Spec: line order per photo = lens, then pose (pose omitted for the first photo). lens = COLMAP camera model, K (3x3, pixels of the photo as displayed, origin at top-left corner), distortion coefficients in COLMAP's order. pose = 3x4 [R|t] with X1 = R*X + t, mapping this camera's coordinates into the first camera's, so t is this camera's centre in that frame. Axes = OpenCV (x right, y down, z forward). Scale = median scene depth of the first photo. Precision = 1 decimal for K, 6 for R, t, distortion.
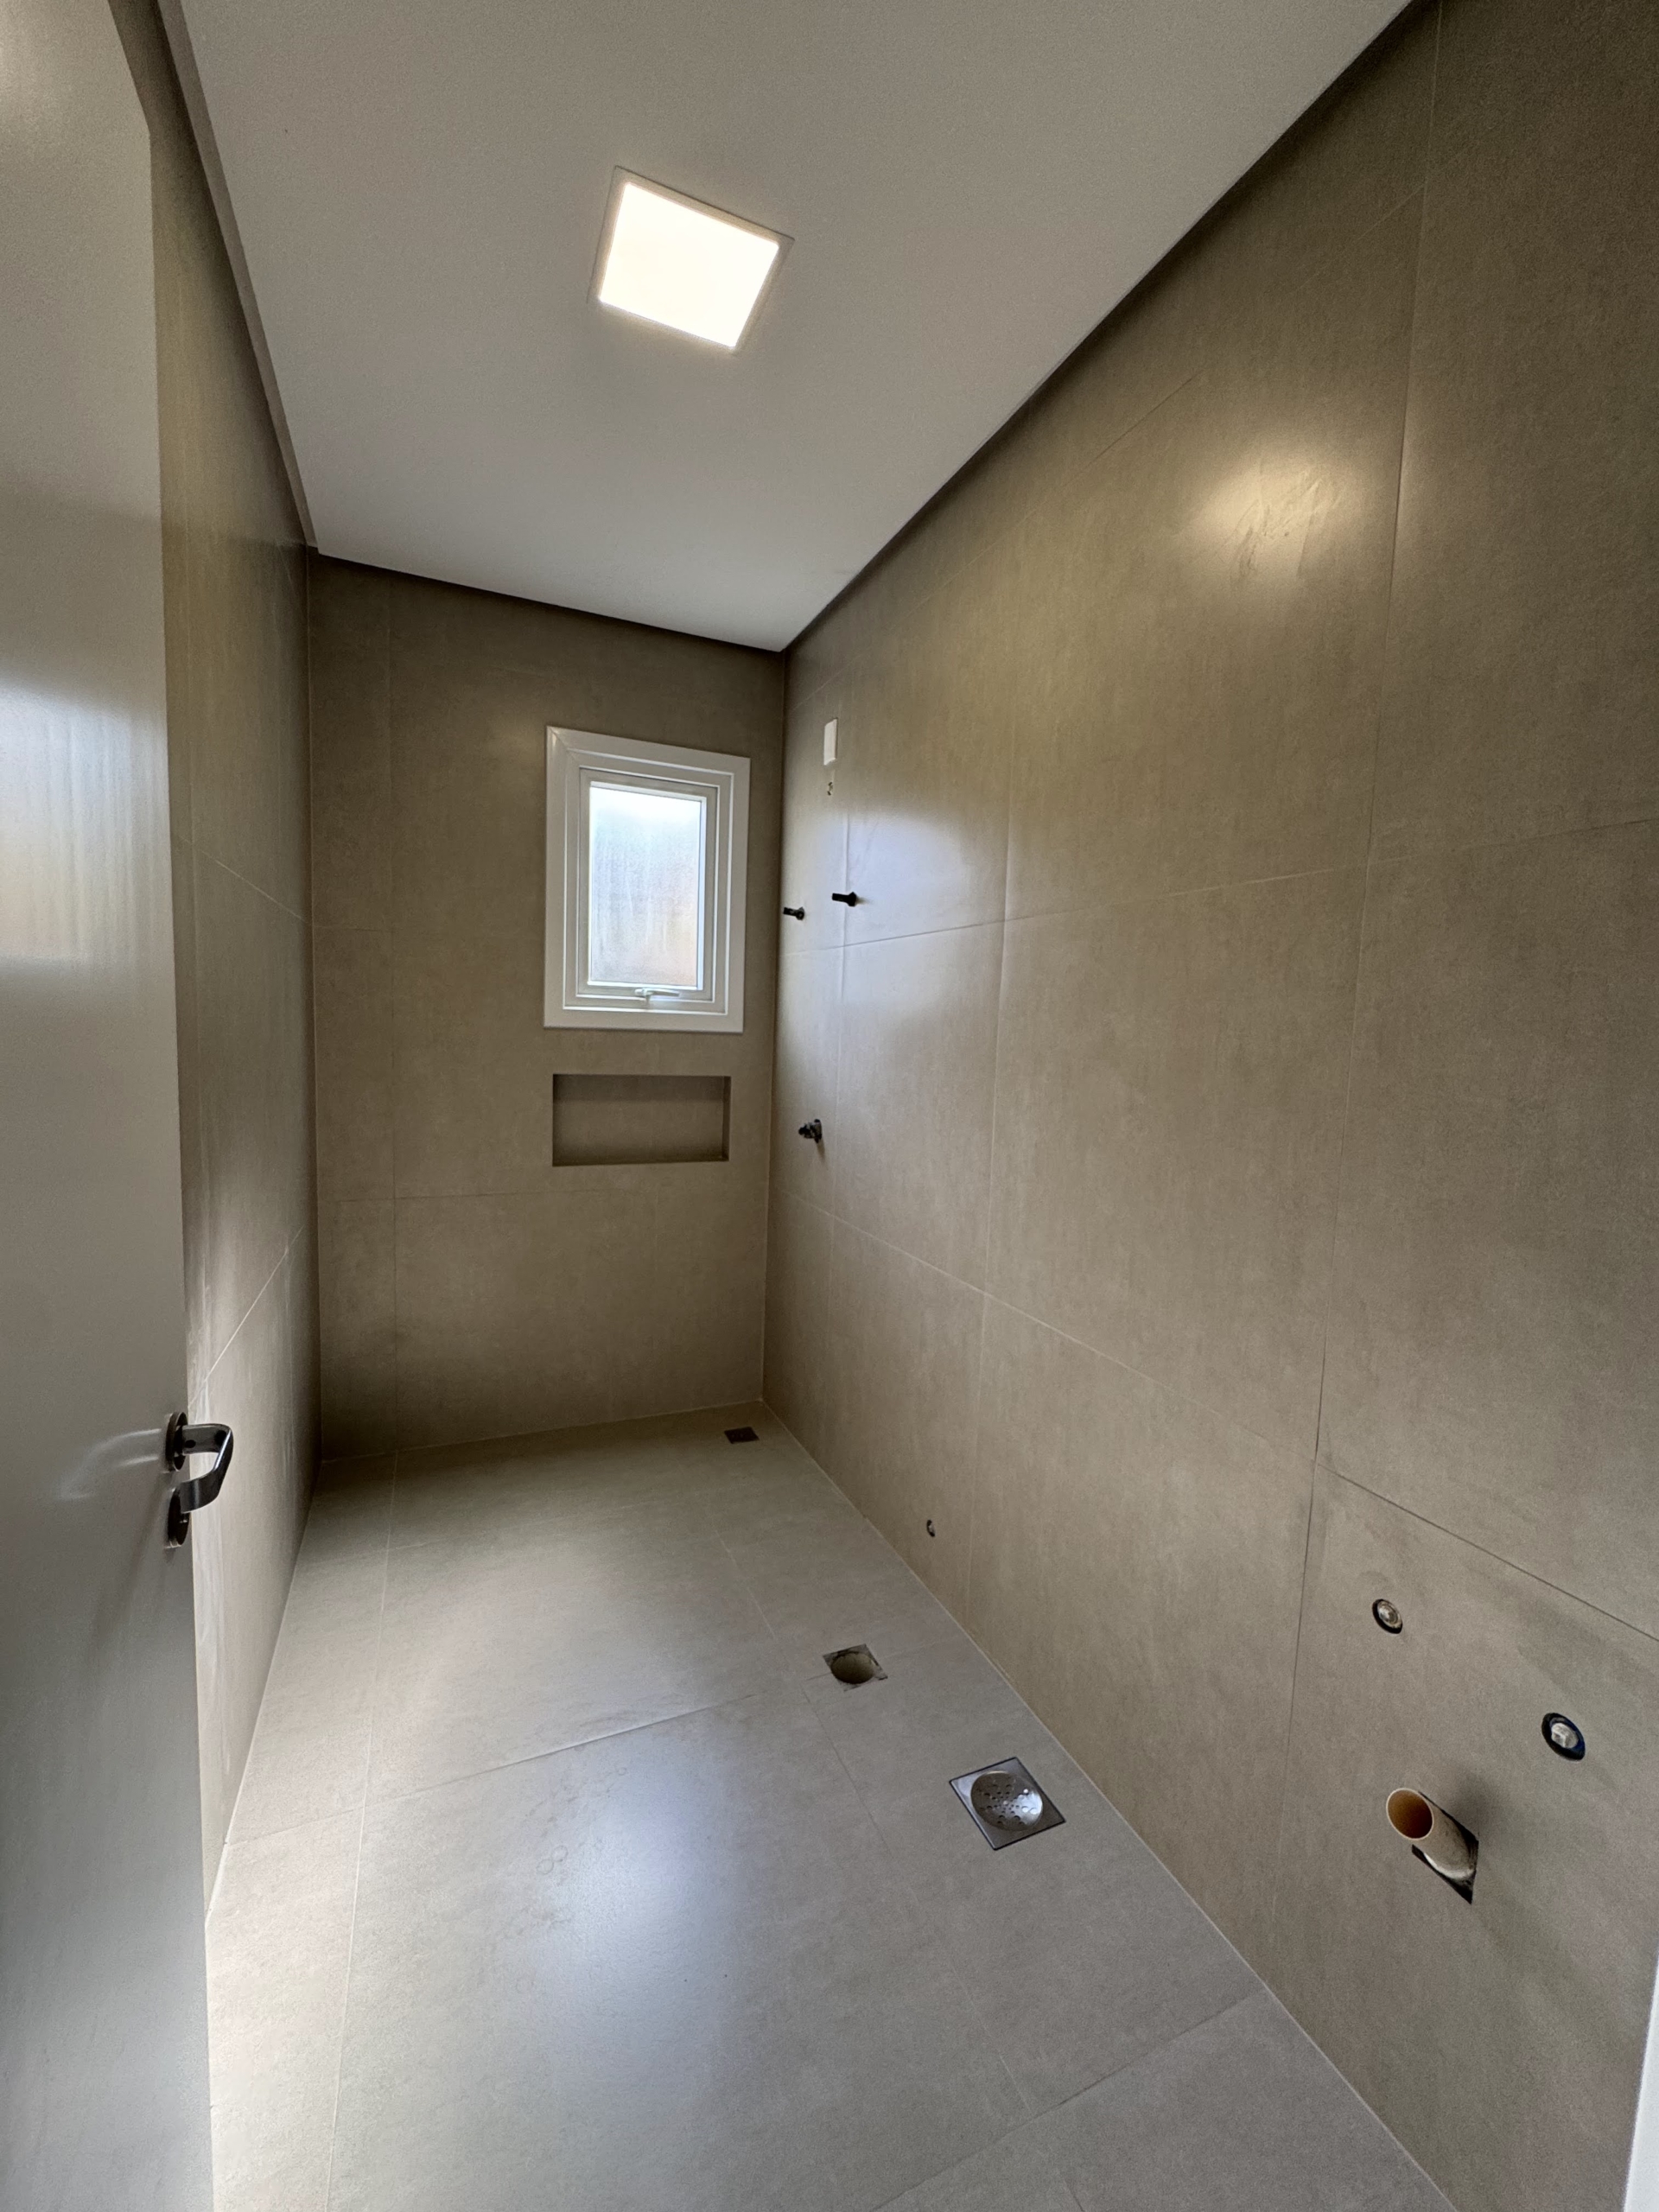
lens RADIAL K [[883.3, 0, 825.5], [0, 883.3, 1105.7], [0, 0, 1]] dist [-0.002747, 0.000650]
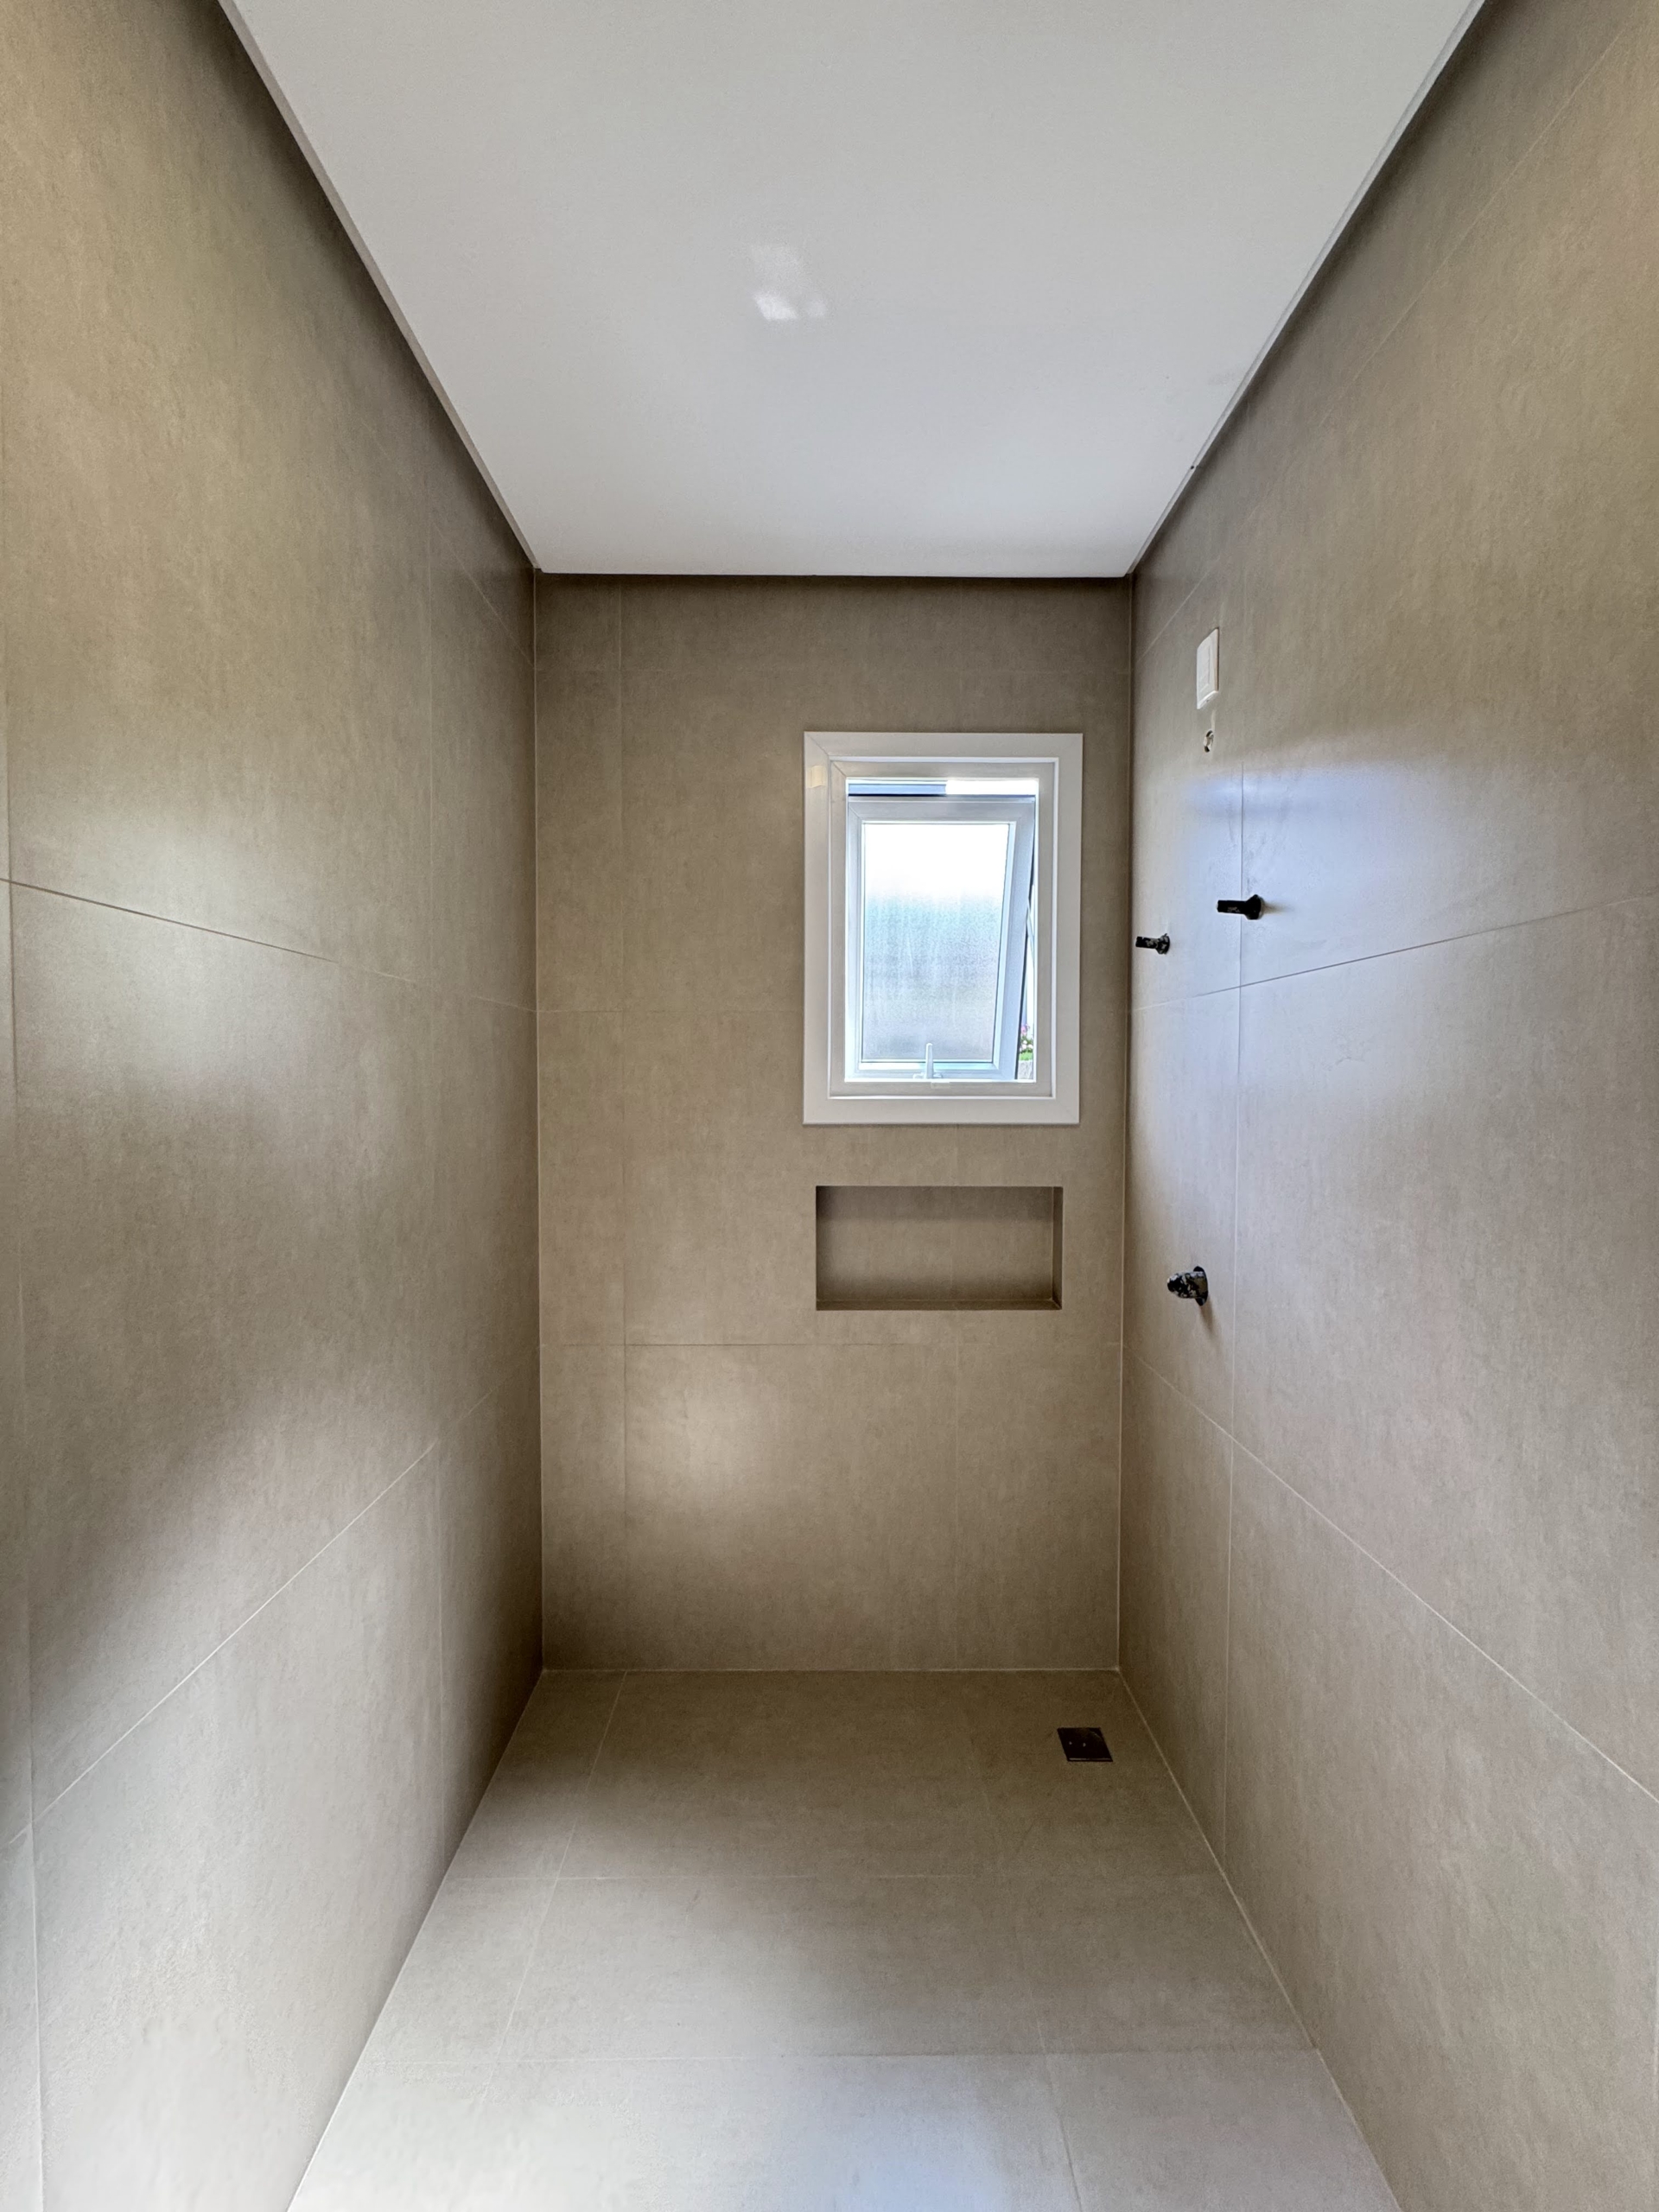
lens RADIAL K [[883.3, 0, 834.9], [0, 883.3, 1108.6], [0, 0, 1]] dist [-0.002747, 0.000650]
pose [[0.922583, -0.022524, -0.385140, -0.003823], [-0.004338, 0.997625, -0.068736, -0.050131], [0.385773, 0.065085, 0.920295, 0.311986]]
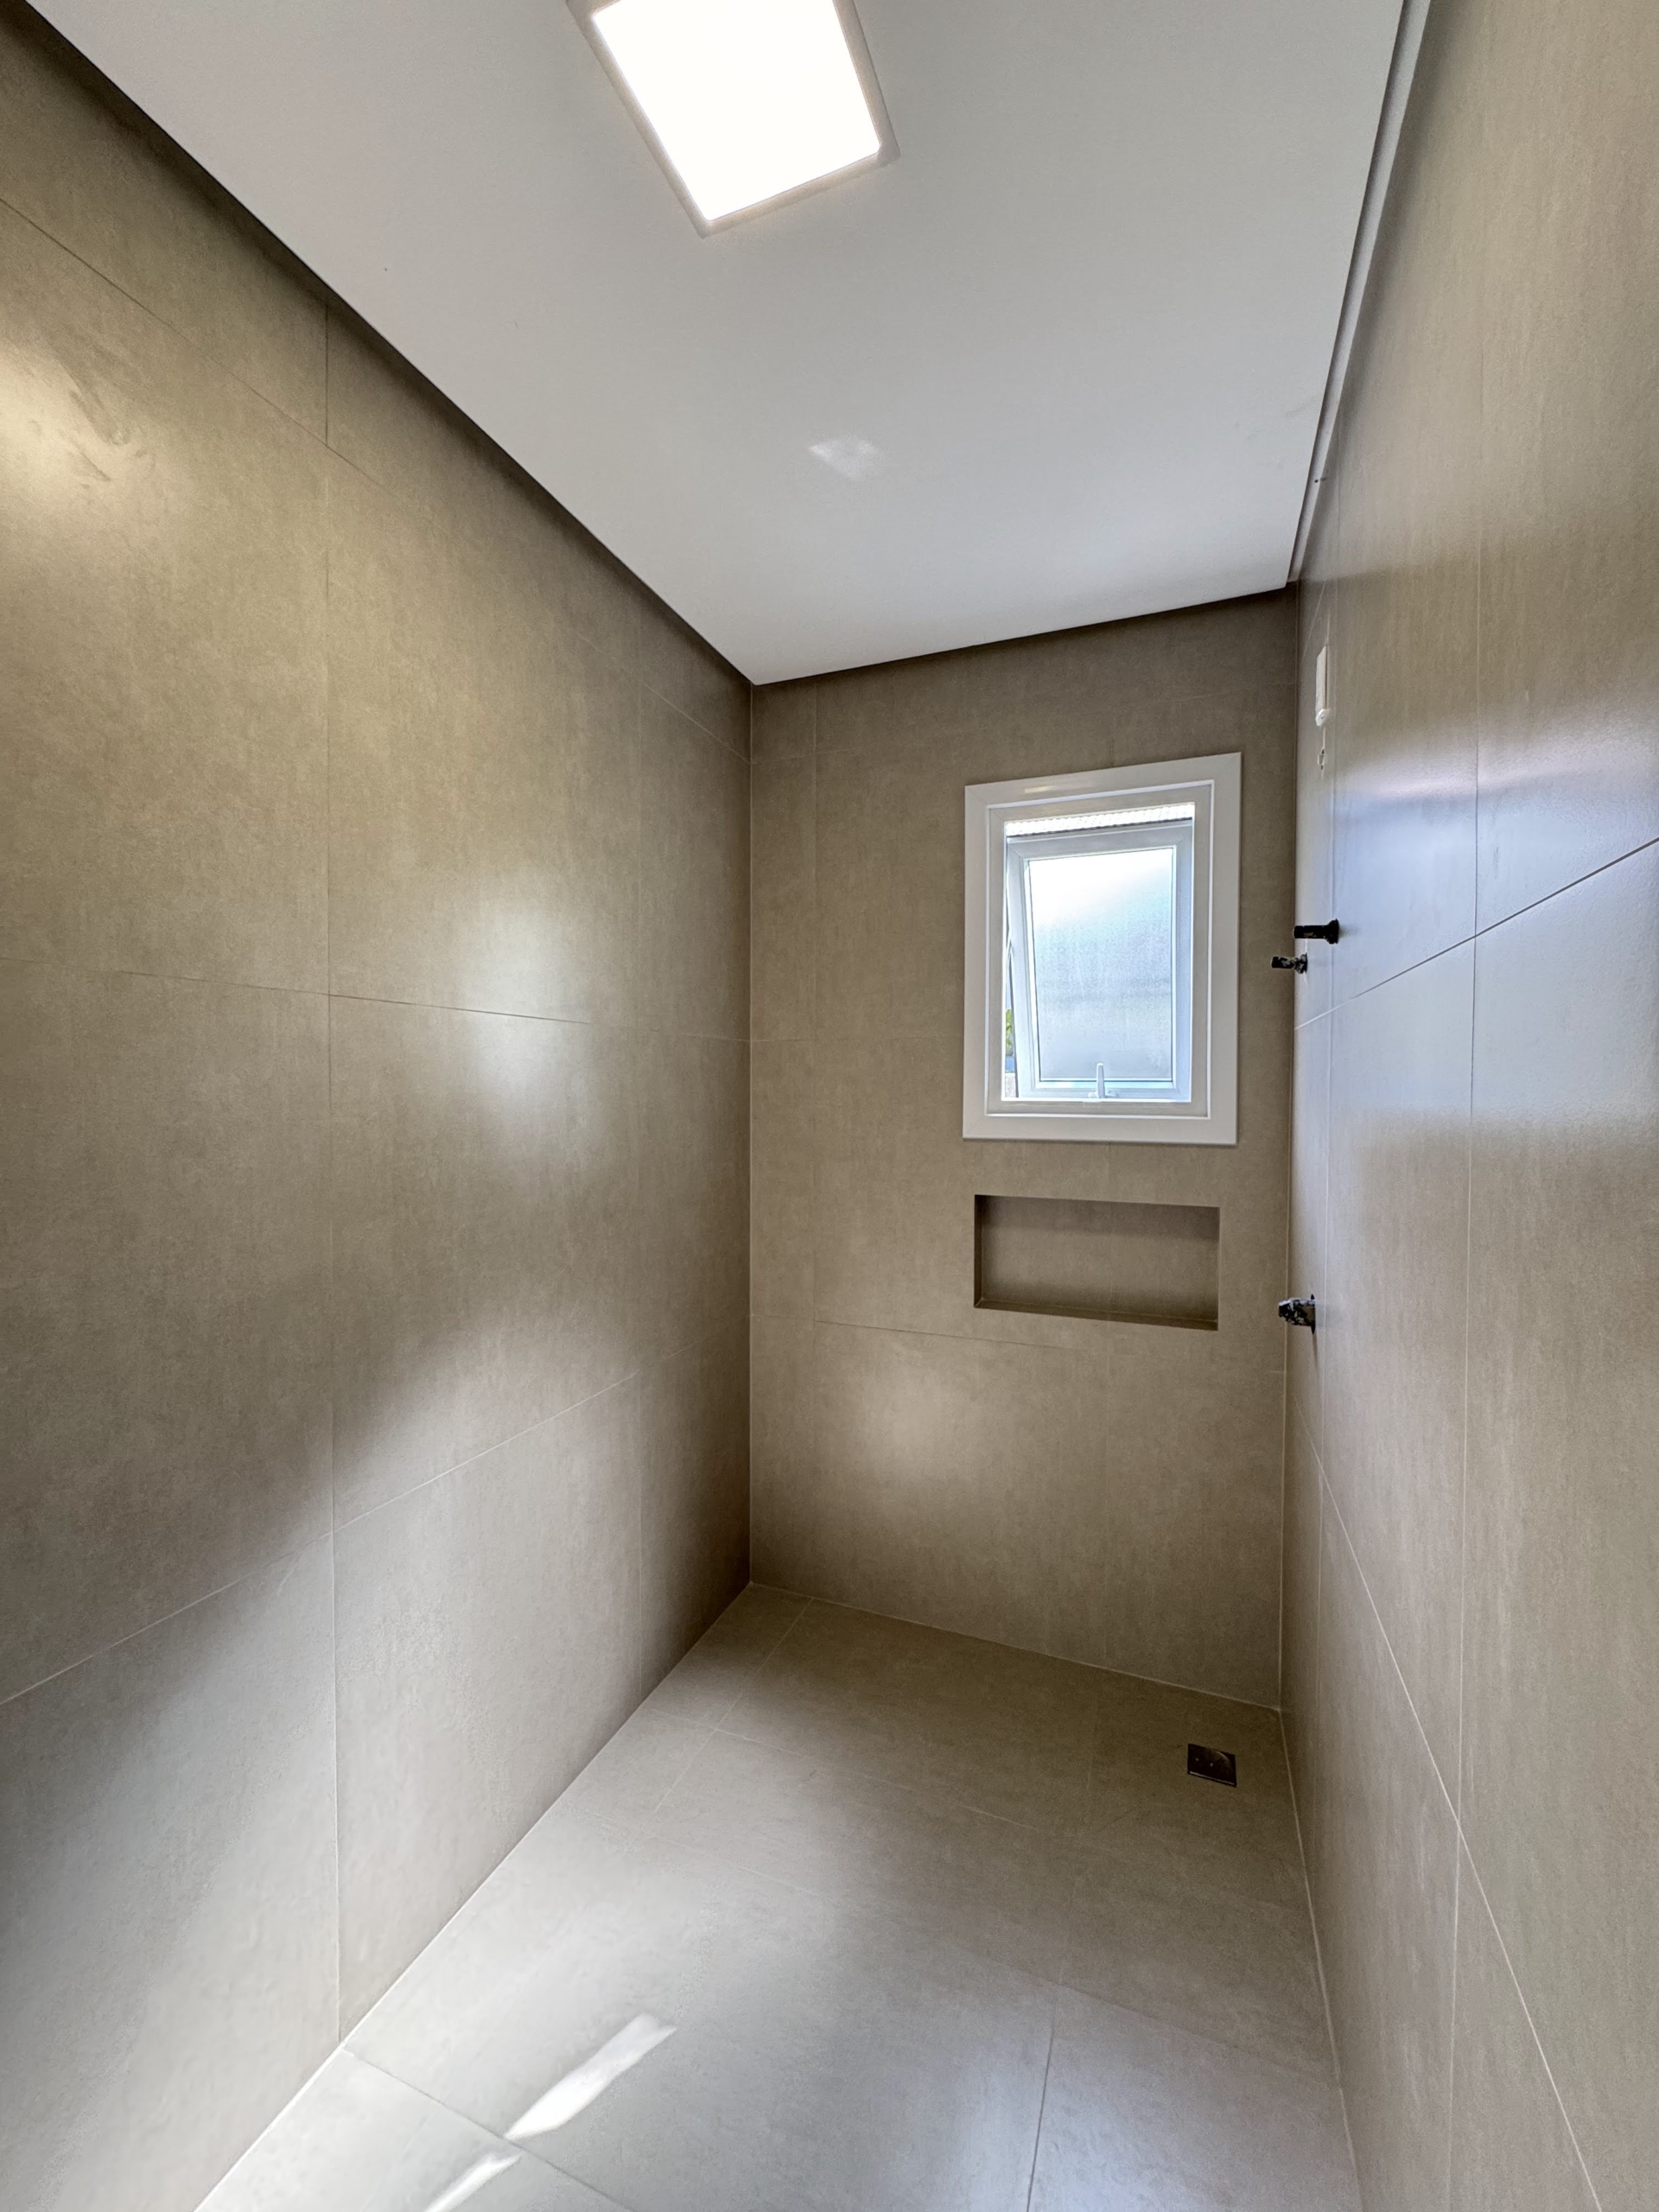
lens RADIAL K [[883.3, 0, 832.6], [0, 883.3, 1109.1], [0, 0, 1]] dist [-0.002747, 0.000650]
pose [[0.706756, -0.015312, -0.707292, 0.182337], [-0.044368, 0.996838, -0.065914, -0.055401], [0.706065, 0.077966, 0.703842, 0.318335]]
